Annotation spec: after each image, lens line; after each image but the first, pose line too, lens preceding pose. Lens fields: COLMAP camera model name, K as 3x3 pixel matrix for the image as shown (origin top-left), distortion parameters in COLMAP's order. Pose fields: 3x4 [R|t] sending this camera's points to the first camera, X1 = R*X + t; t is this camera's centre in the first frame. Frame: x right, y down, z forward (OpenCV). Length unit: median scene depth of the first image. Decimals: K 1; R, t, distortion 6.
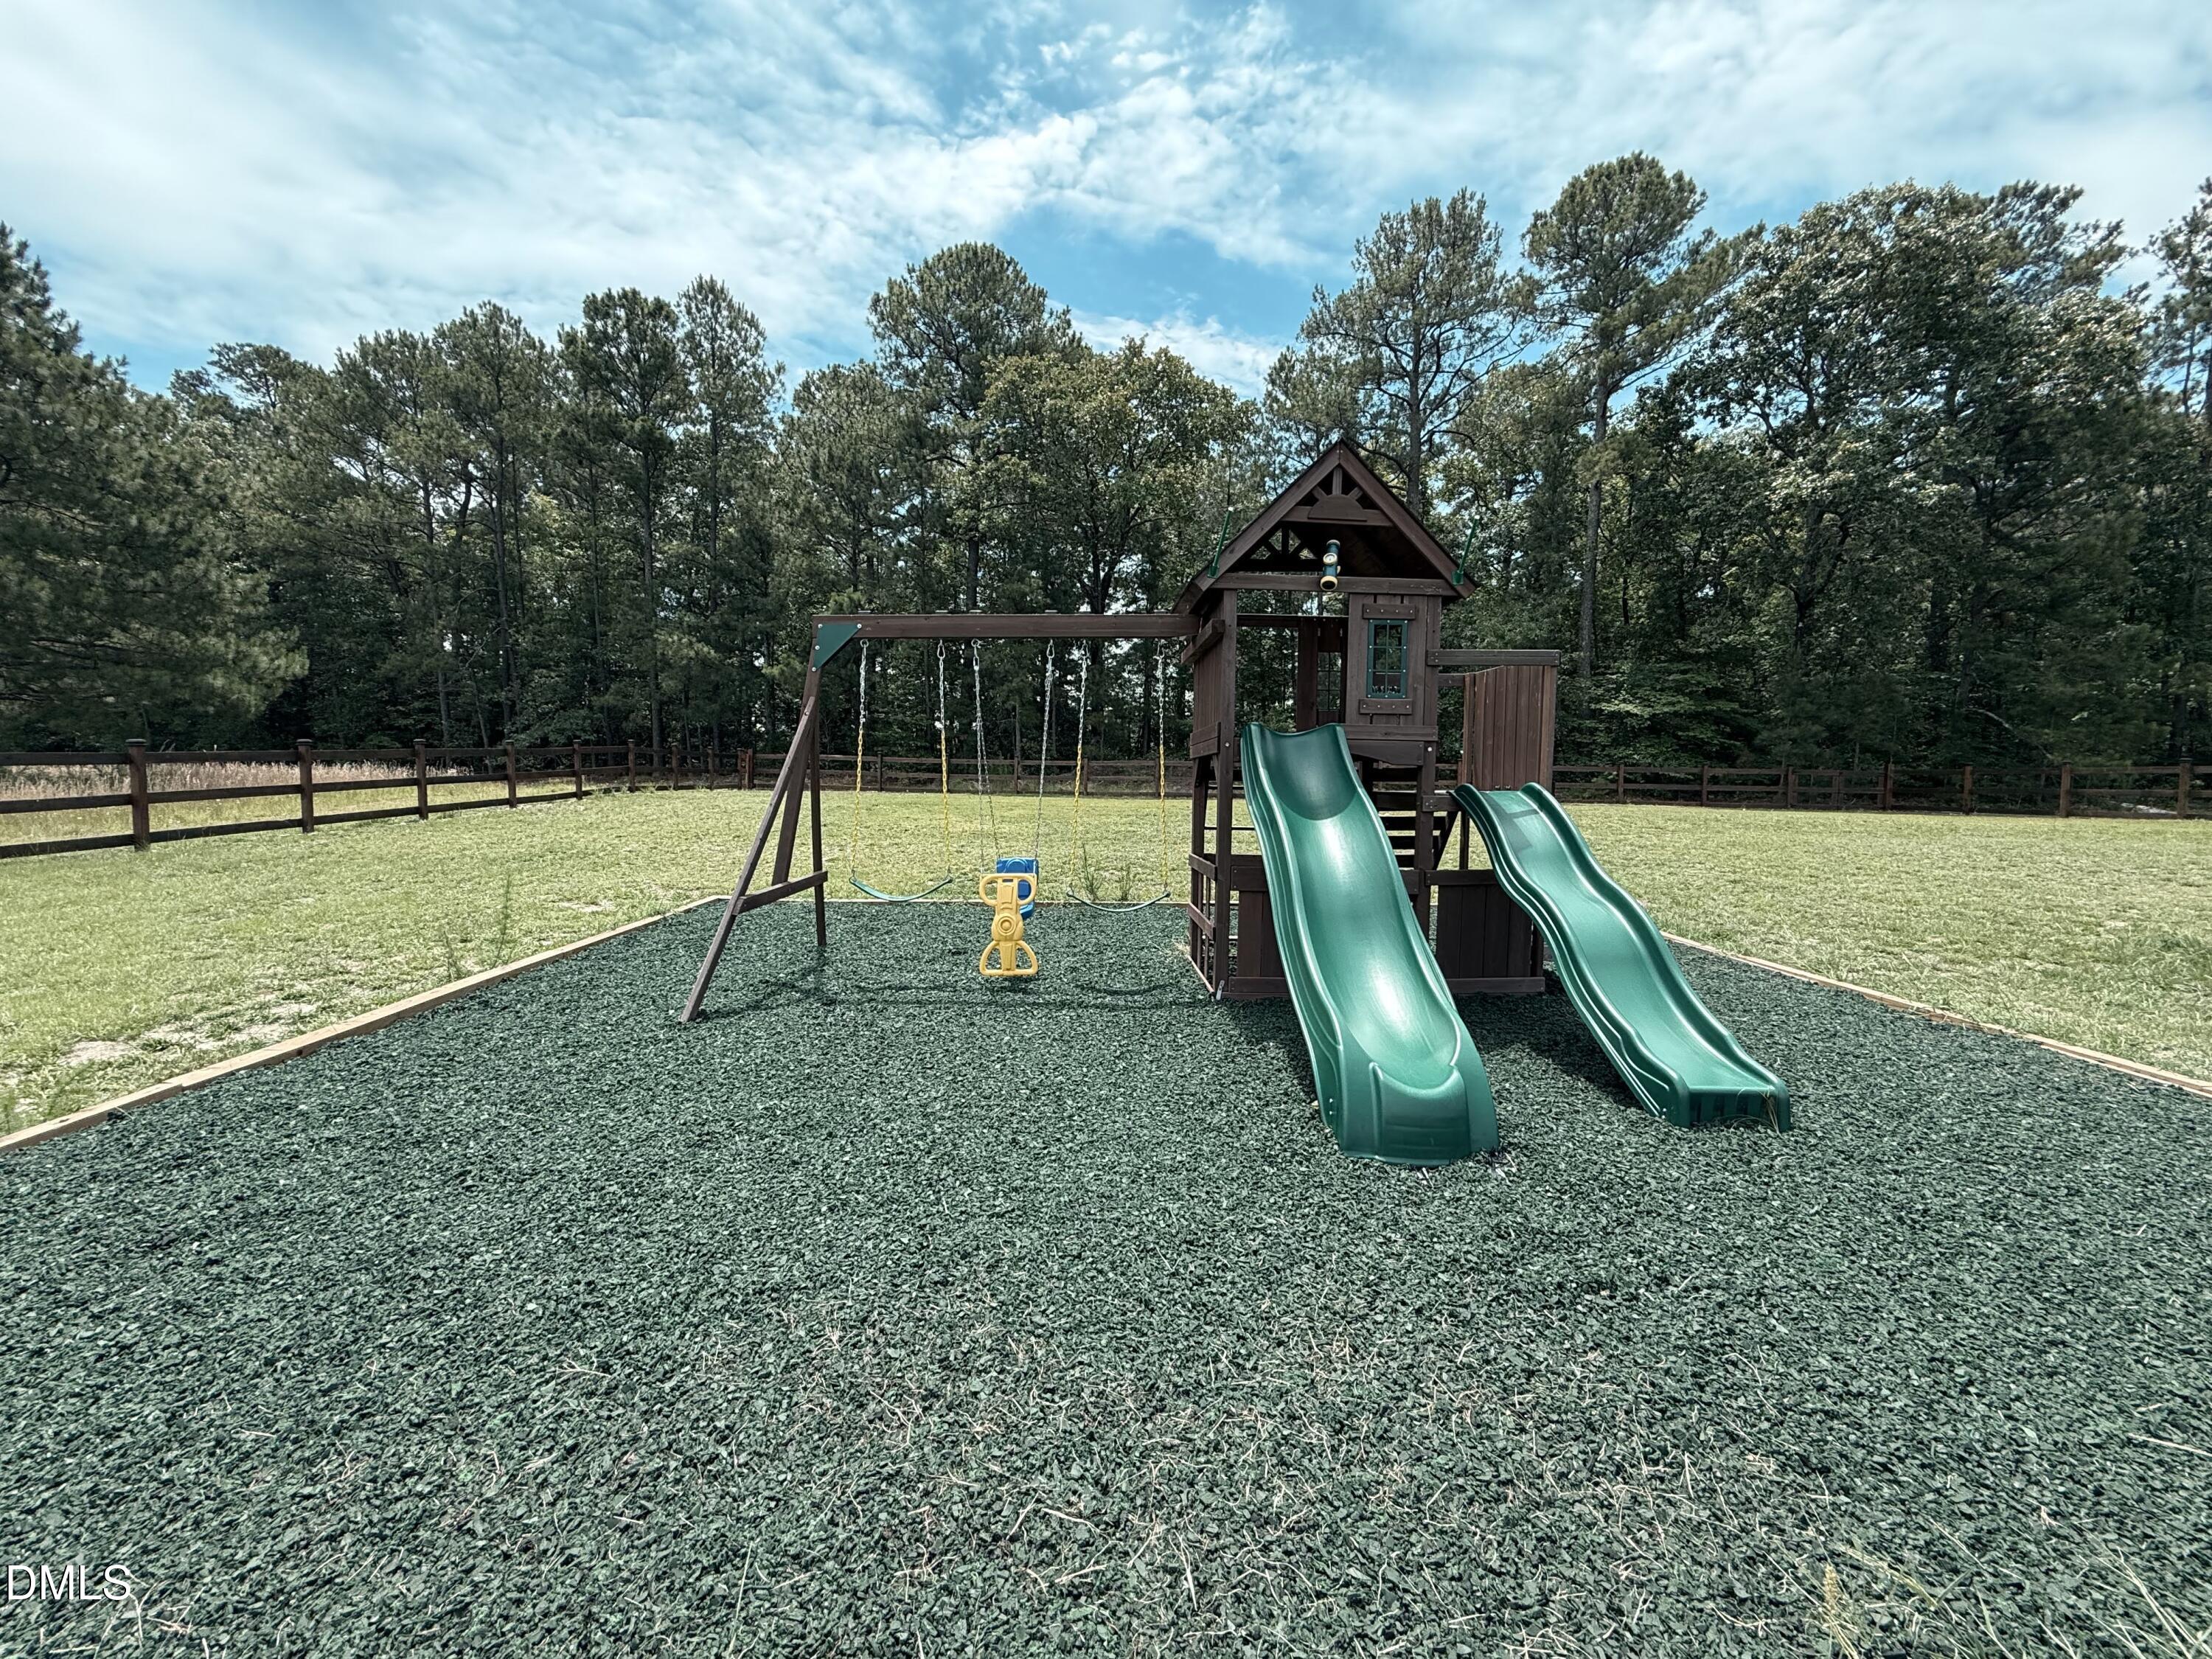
lens RADIAL K [[867.3, 0, 1110.2], [0, 867.3, 843.5], [0, 0, 1]] dist [0.002150, -0.000413]
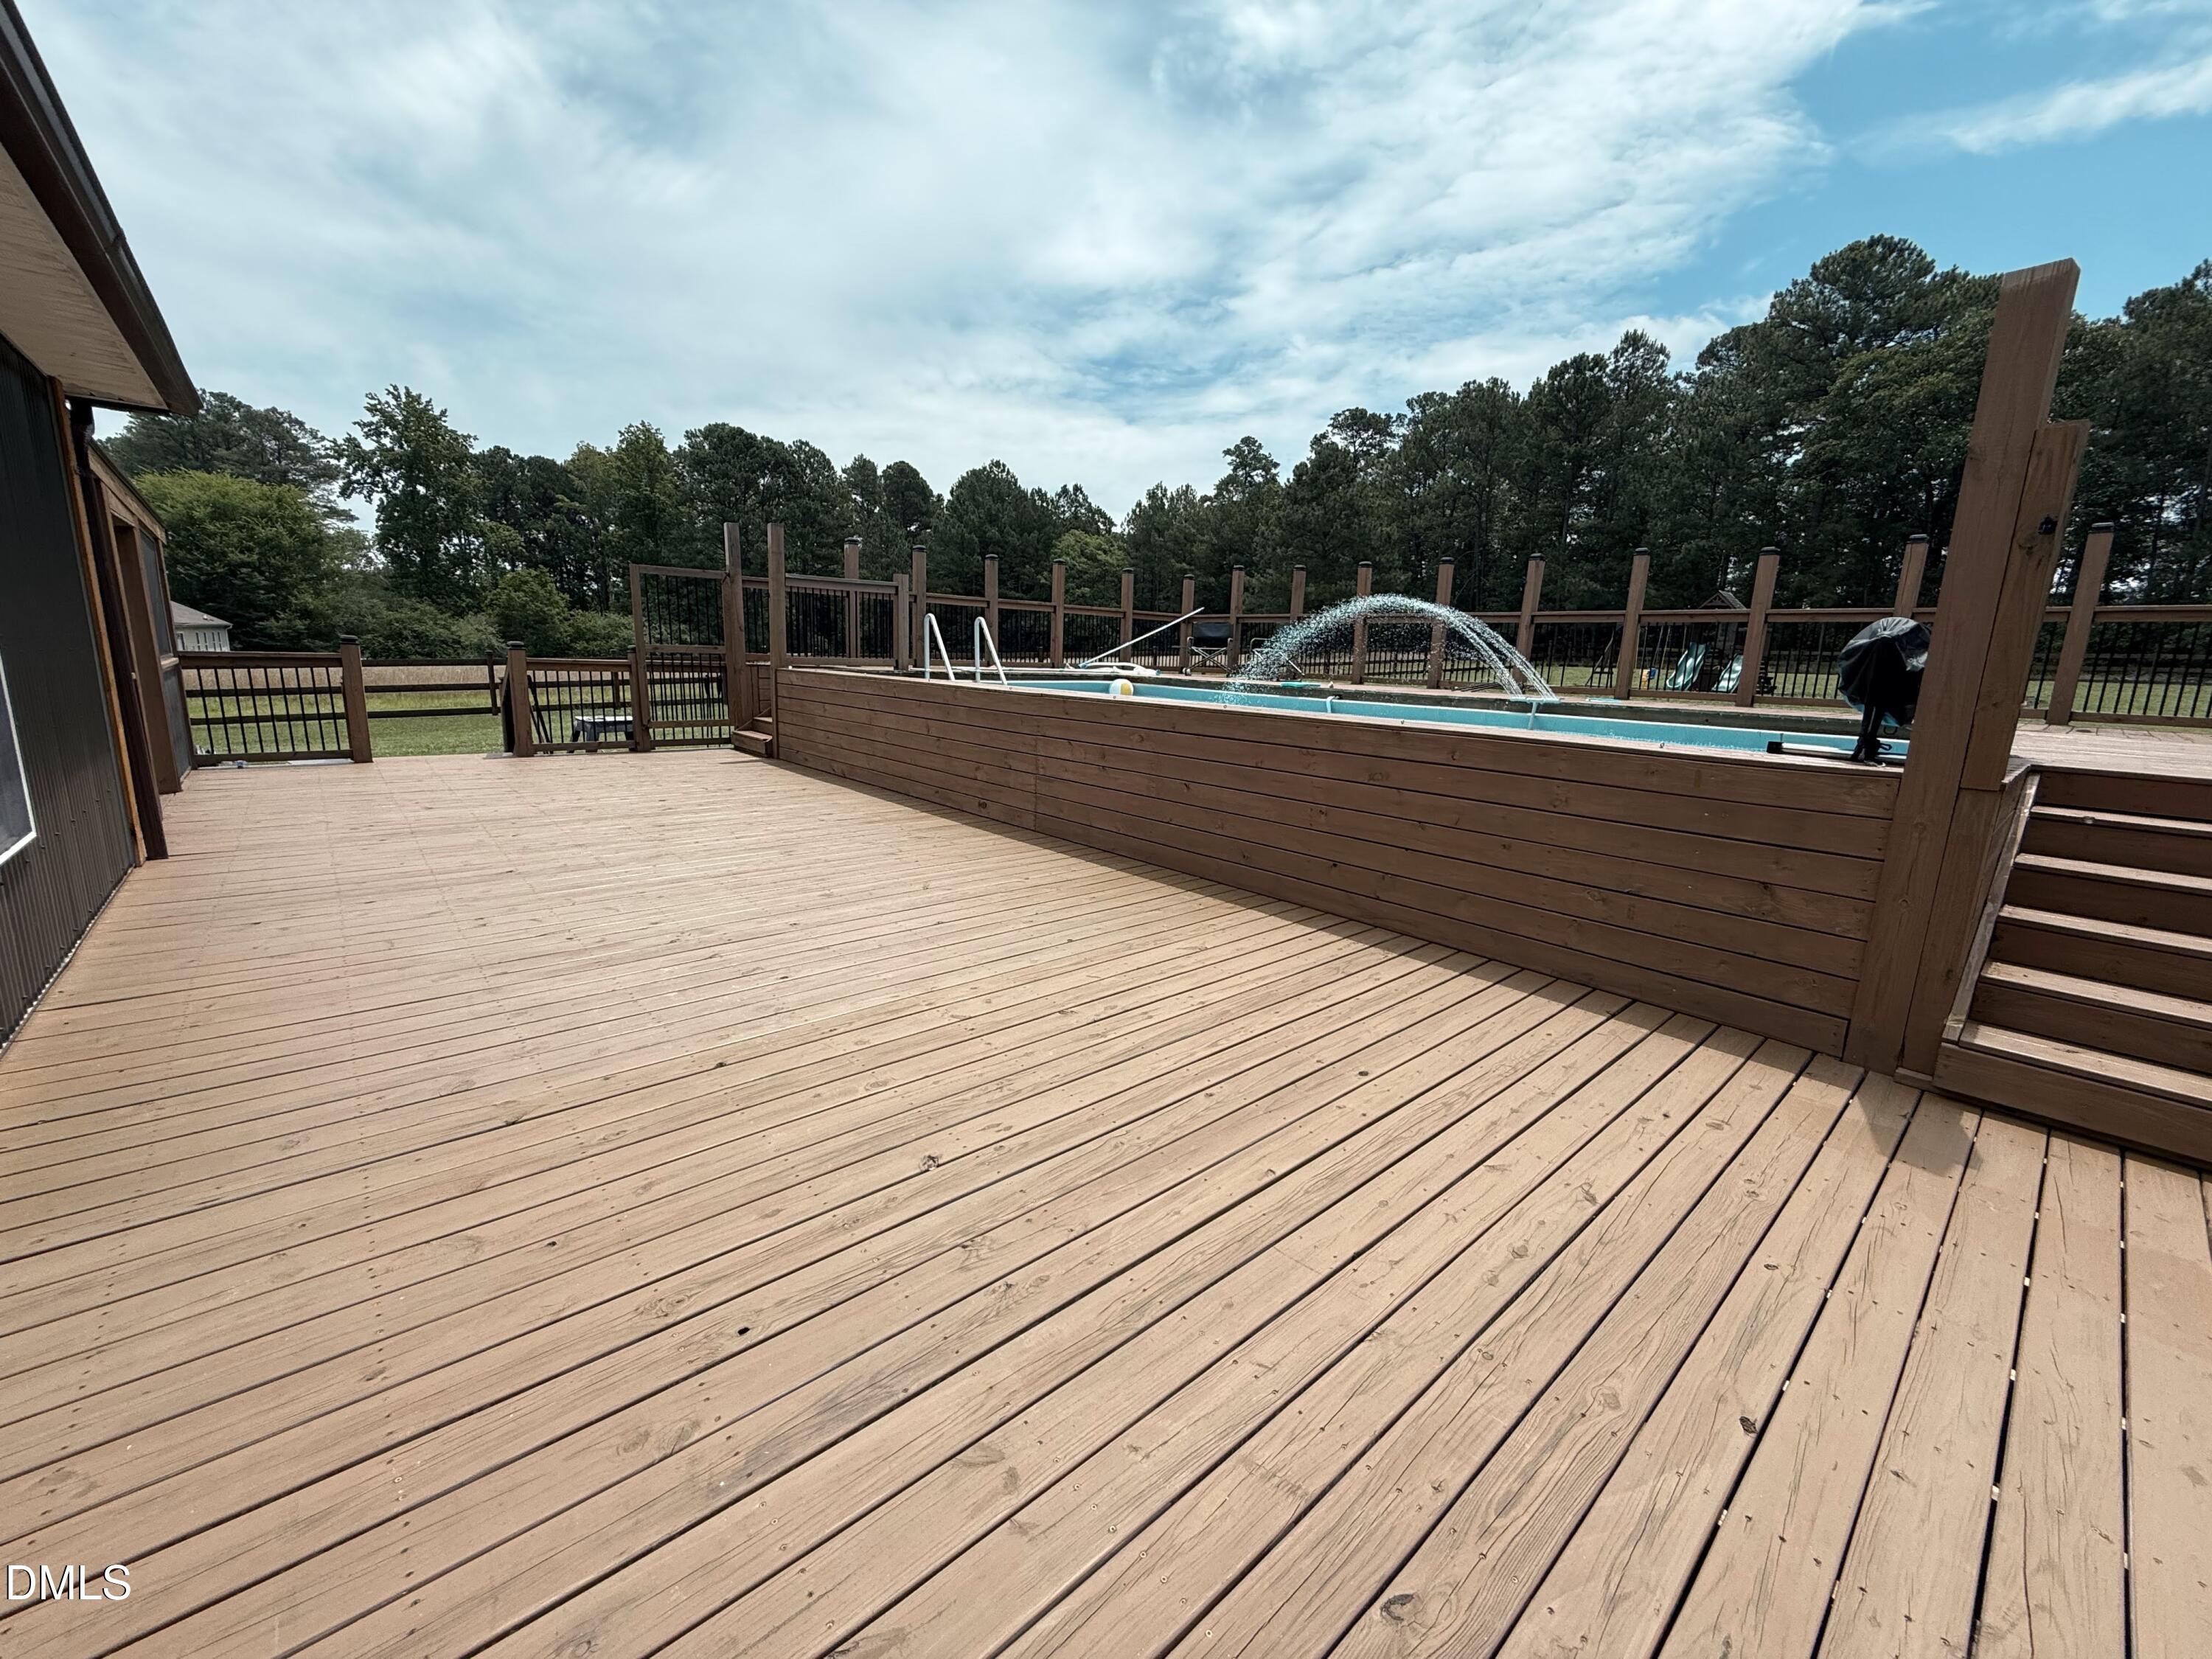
lens RADIAL K [[867.3, 0, 1107.3], [0, 867.3, 833.9], [0, 0, 1]] dist [0.002150, -0.000413]
pose [[0.609068, 0.163683, -0.776044, 0.304737], [-0.073004, 0.985888, 0.150647, 0.058915], [0.789751, -0.035100, 0.612423, -0.699341]]
